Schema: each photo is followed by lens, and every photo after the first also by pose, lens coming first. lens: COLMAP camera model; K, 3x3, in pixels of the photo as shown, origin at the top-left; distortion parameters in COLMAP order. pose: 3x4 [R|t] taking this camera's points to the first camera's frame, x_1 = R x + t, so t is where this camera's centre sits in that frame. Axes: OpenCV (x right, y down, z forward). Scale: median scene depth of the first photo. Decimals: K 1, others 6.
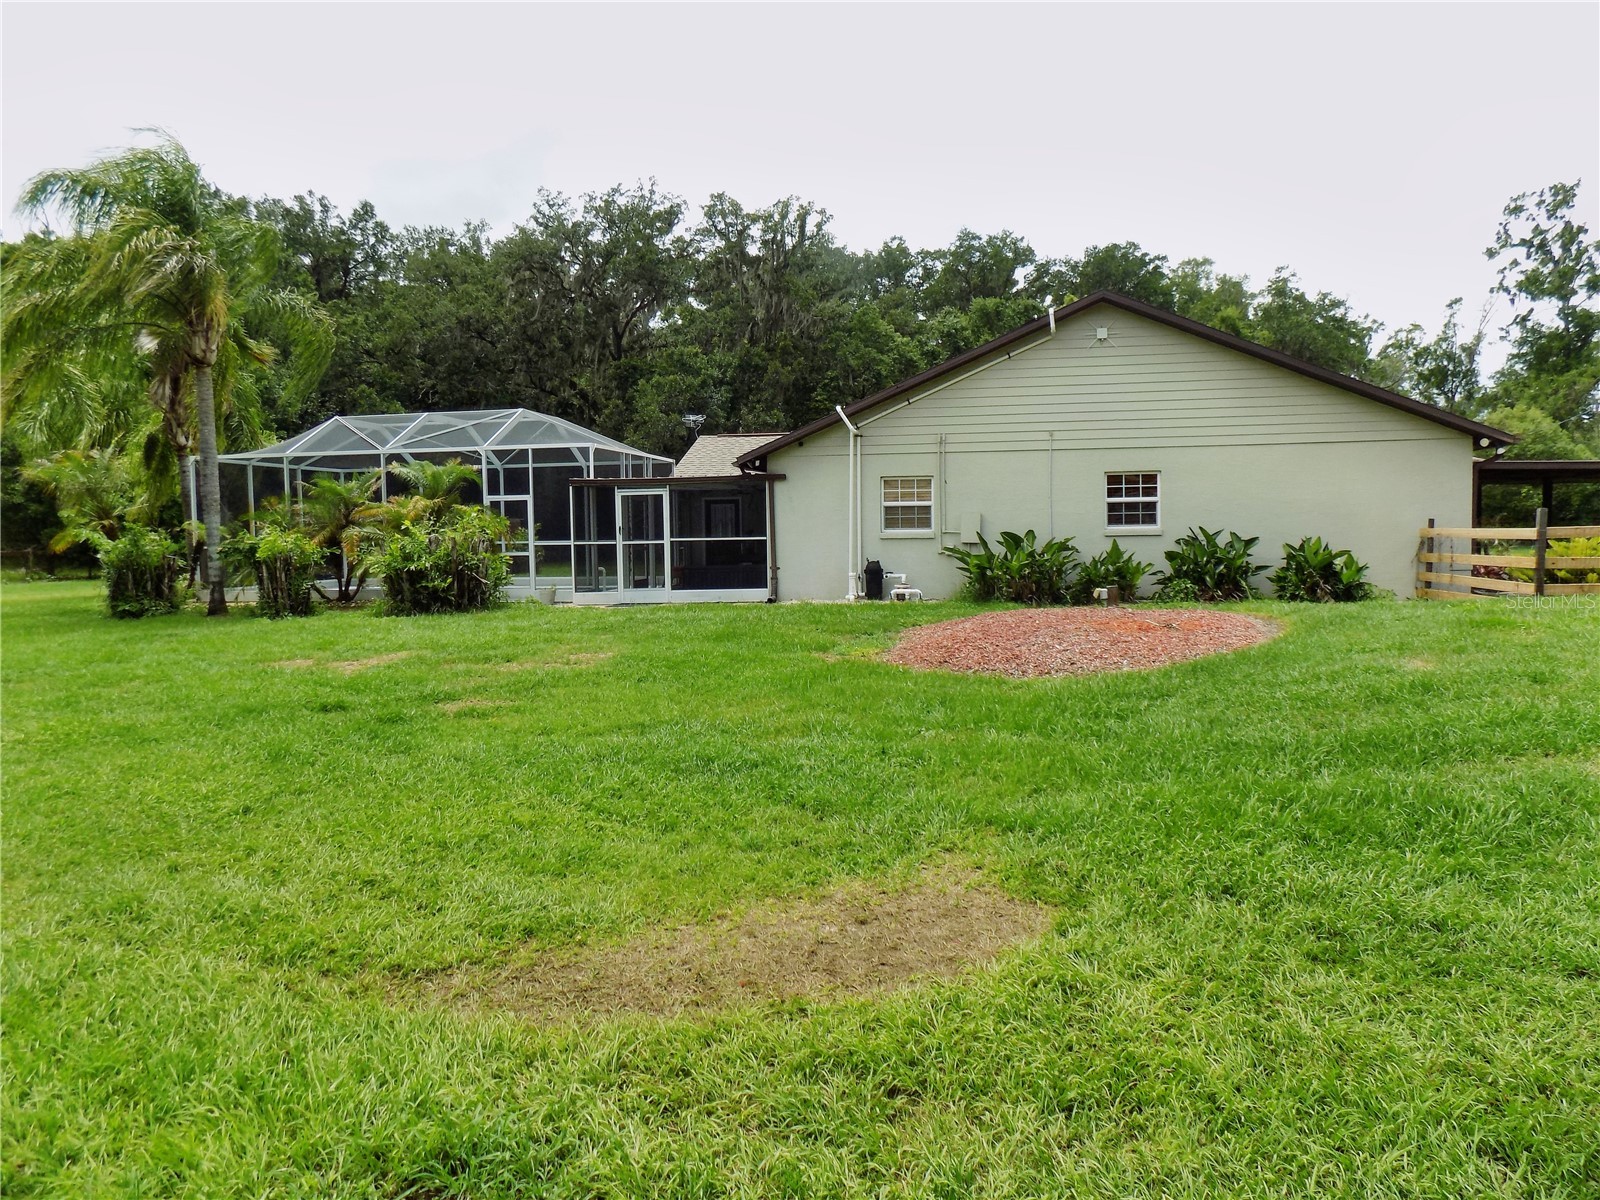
lens RADIAL K [[1111.9, 0, 800.0], [0, 1111.9, 600.0], [0, 0, 1]] dist [-0.001163, 0.006598]
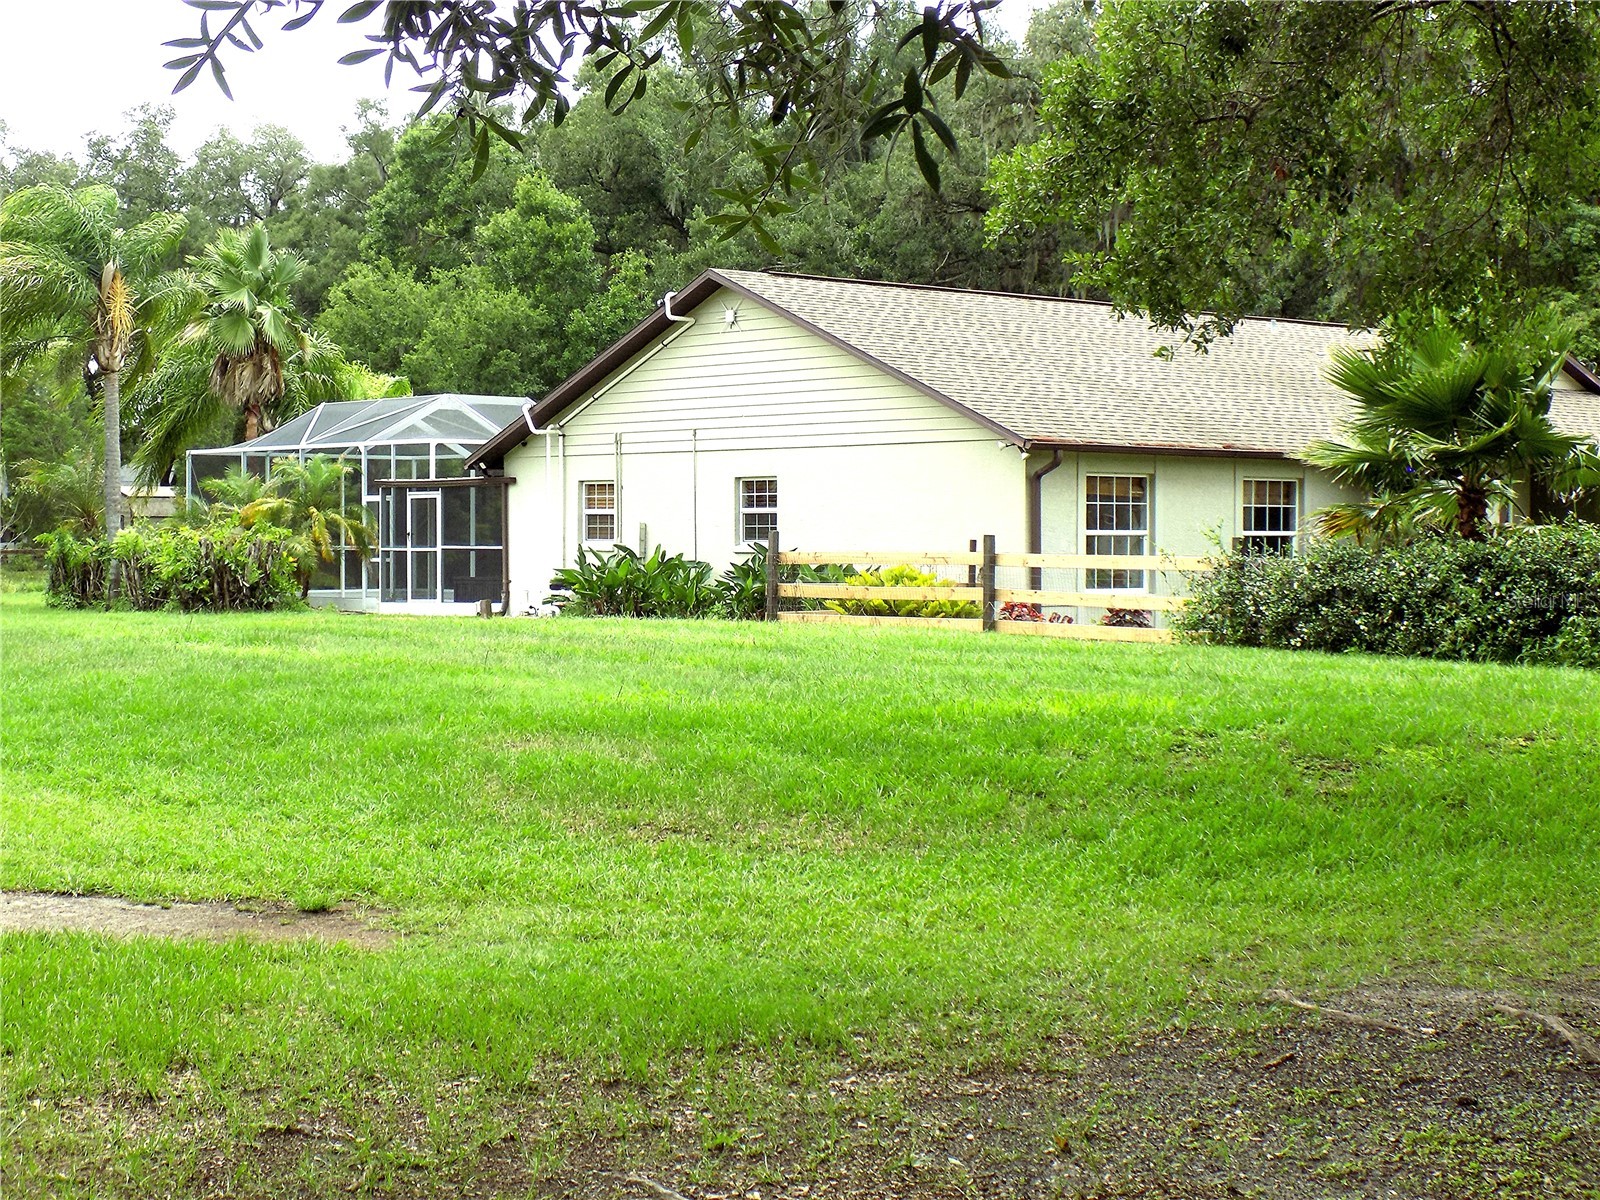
lens RADIAL K [[2411.4, 0, 800.0], [0, 2411.4, 600.0], [0, 0, 1]] dist [0.008678, 0.007110]
pose [[0.797207, 0.033635, -0.602769, 1.339266], [-0.054091, 0.998411, -0.015827, 0.004255], [0.601278, 0.045221, 0.797759, -0.405927]]
